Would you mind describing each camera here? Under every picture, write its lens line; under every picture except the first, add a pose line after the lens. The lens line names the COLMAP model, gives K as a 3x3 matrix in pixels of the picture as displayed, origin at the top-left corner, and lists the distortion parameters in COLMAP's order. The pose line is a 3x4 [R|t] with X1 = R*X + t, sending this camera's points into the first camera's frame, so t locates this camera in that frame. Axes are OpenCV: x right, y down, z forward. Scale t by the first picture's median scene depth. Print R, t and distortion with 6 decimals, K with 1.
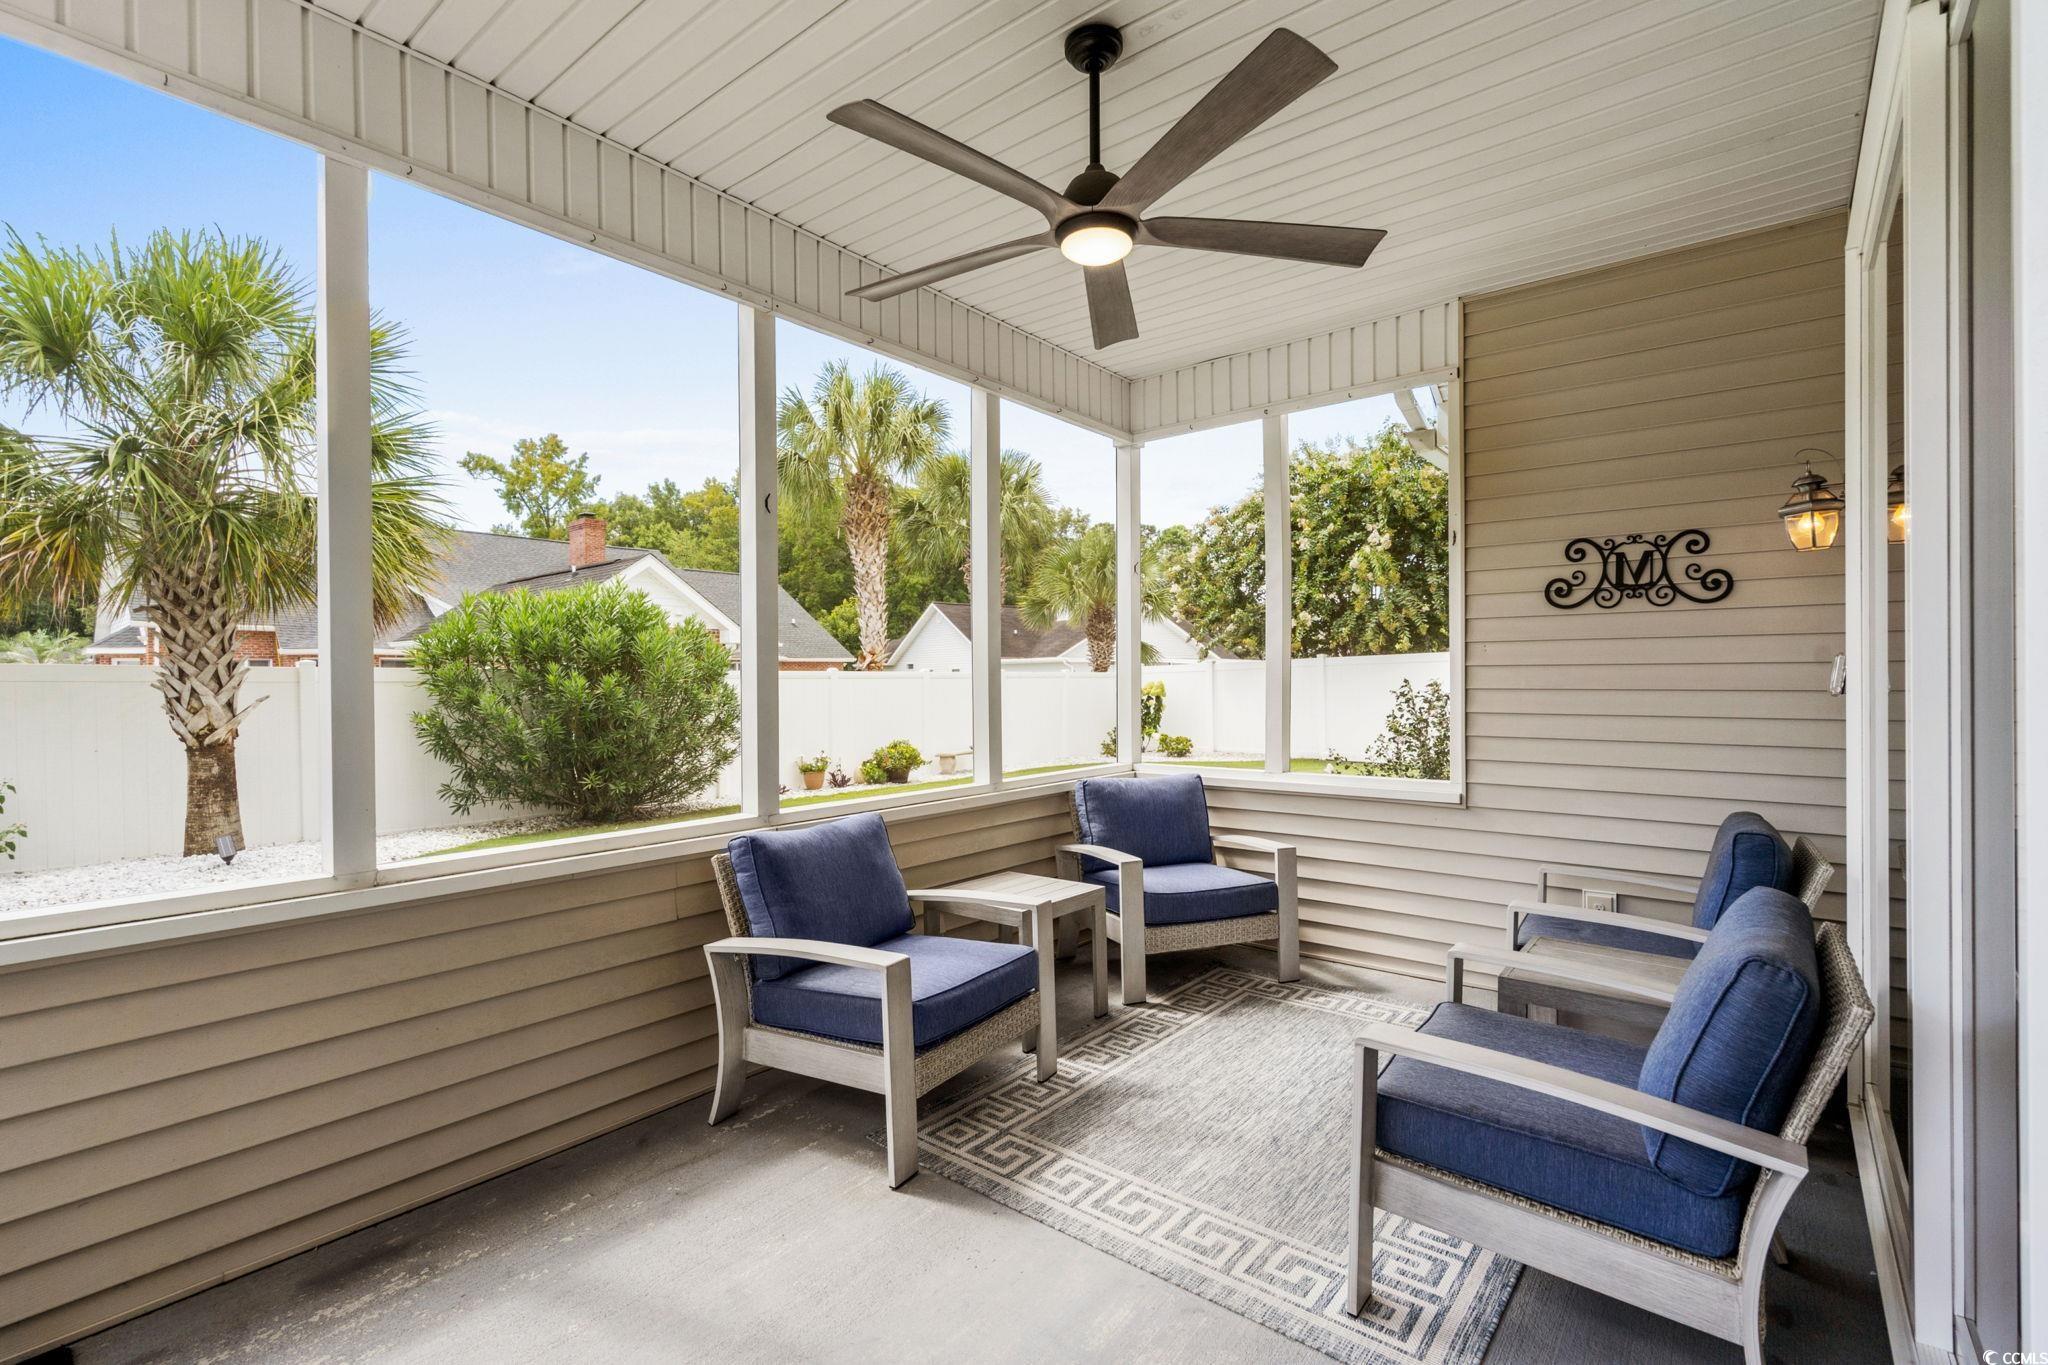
lens RADIAL K [[945.0, 0, 1031.1], [0, 945.0, 693.8], [0, 0, 1]] dist [-0.005354, 0.000843]
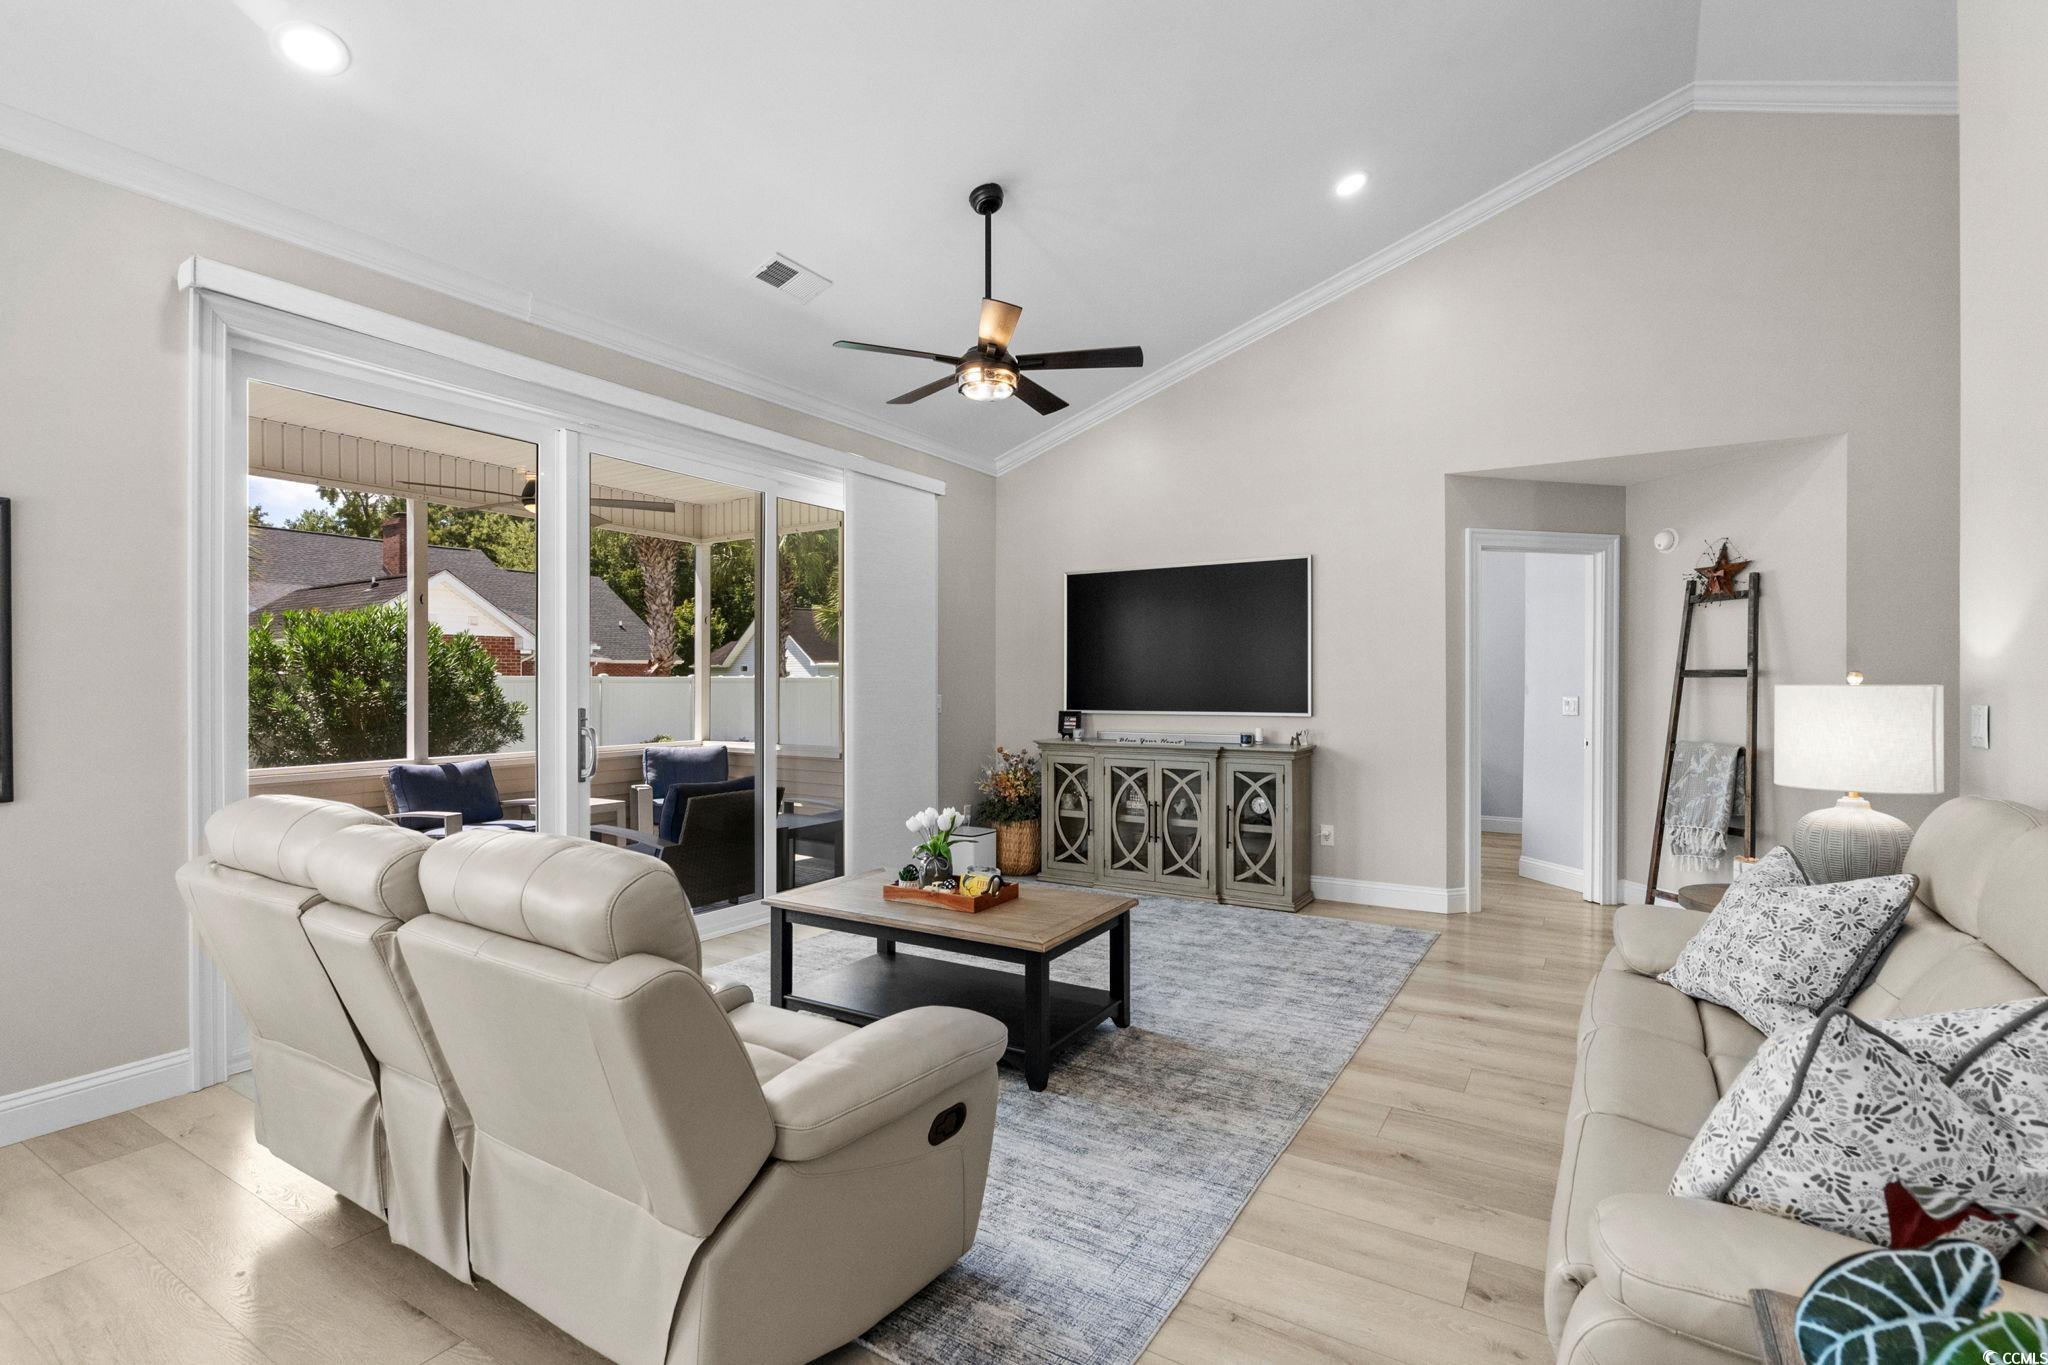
lens RADIAL K [[945.0, 0, 1022.0], [0, 945.0, 683.5], [0, 0, 1]] dist [-0.005354, 0.000843]
pose [[0.990972, 0.008039, 0.133830, 0.117387], [-0.006252, 0.999886, -0.013767, -0.001843], [-0.133925, 0.012806, 0.990909, -0.187710]]
